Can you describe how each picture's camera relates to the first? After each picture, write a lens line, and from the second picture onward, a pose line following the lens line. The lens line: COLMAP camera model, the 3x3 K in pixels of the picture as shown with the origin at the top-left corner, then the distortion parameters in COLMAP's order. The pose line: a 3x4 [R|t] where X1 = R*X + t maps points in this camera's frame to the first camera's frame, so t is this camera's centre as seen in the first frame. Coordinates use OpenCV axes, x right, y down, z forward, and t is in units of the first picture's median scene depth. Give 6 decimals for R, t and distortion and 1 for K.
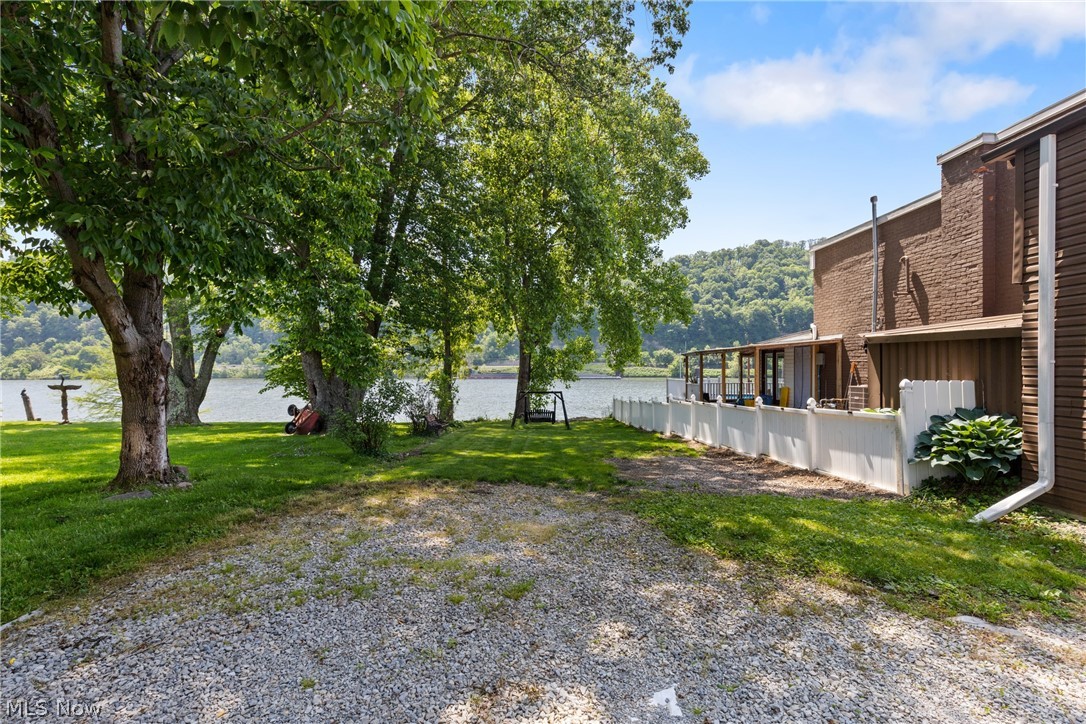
lens RADIAL K [[488.5, 0, 541.2], [0, 488.5, 367.1], [0, 0, 1]] dist [0.000504, 0.000417]
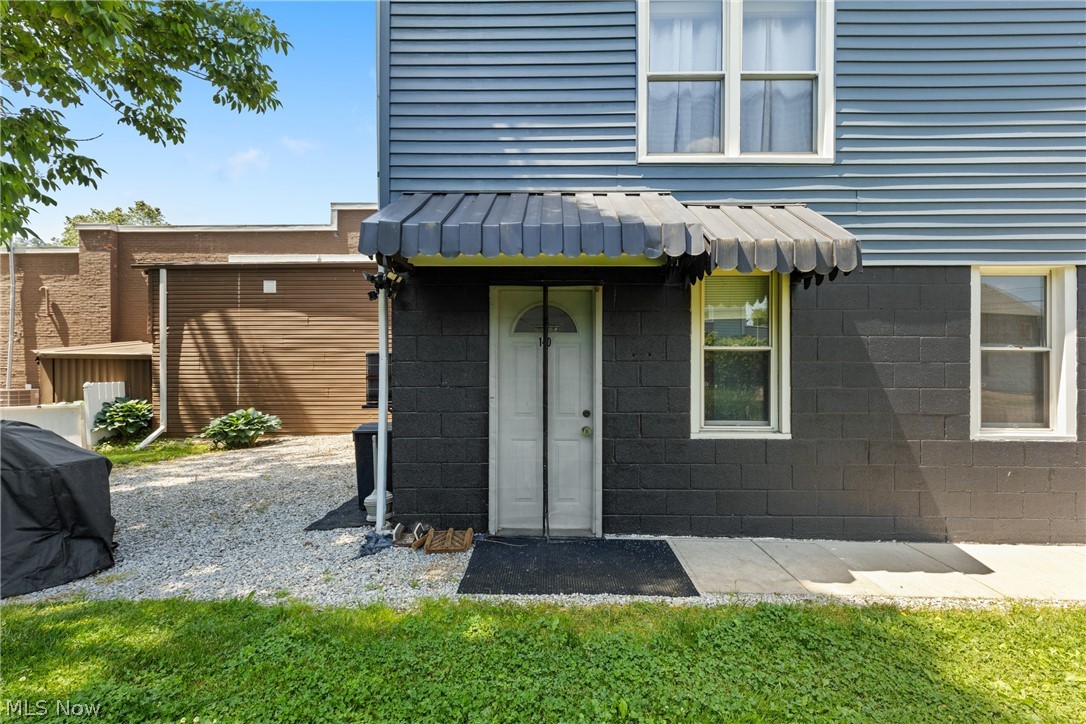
lens RADIAL K [[488.5, 0, 541.2], [0, 488.5, 365.0], [0, 0, 1]] dist [0.000504, 0.000417]
pose [[0.032188, -0.001411, 0.999481, -0.907668], [0.004188, 0.999990, 0.001277, -0.031794], [-0.999473, 0.004145, 0.032194, -0.628797]]
